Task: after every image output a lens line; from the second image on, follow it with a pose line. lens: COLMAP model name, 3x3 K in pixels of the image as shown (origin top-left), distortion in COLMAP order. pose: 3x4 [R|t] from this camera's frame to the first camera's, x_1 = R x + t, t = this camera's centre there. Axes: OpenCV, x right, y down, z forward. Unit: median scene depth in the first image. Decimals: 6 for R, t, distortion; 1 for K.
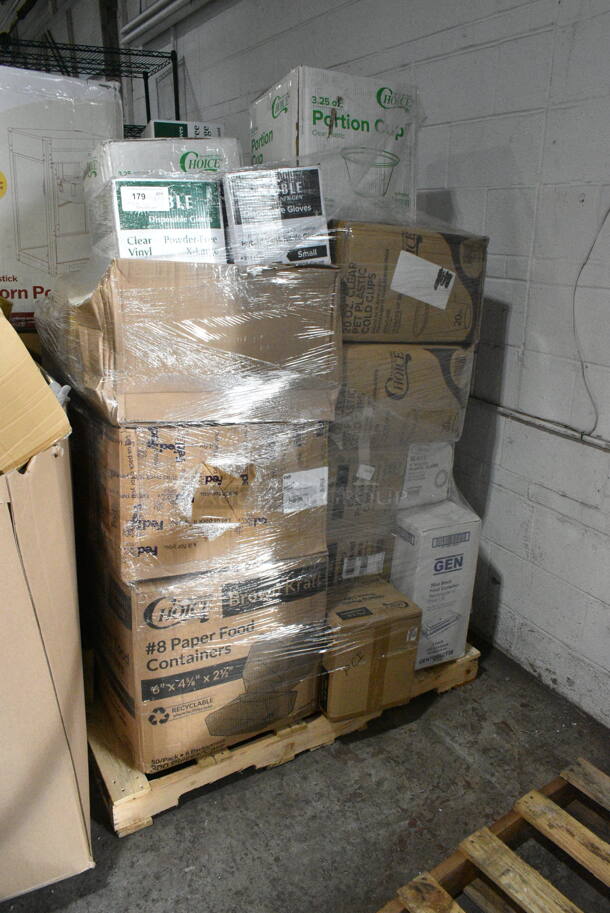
lens RADIAL K [[688.4, 0, 303.0], [0, 688.4, 452.5], [0, 0, 1]] dist [-0.011881, -0.000224]
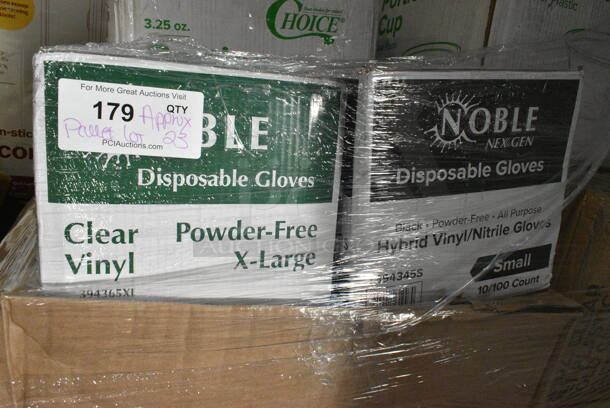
lens RADIAL K [[460.0, 0, 306.4], [0, 460.0, 206.7], [0, 0, 1]] dist [-0.011881, -0.000224]
pose [[0.985556, 0.157347, -0.062614, -0.120459], [-0.156661, 0.987527, 0.015760, -0.336550], [0.064313, -0.005723, 0.997913, 0.760335]]
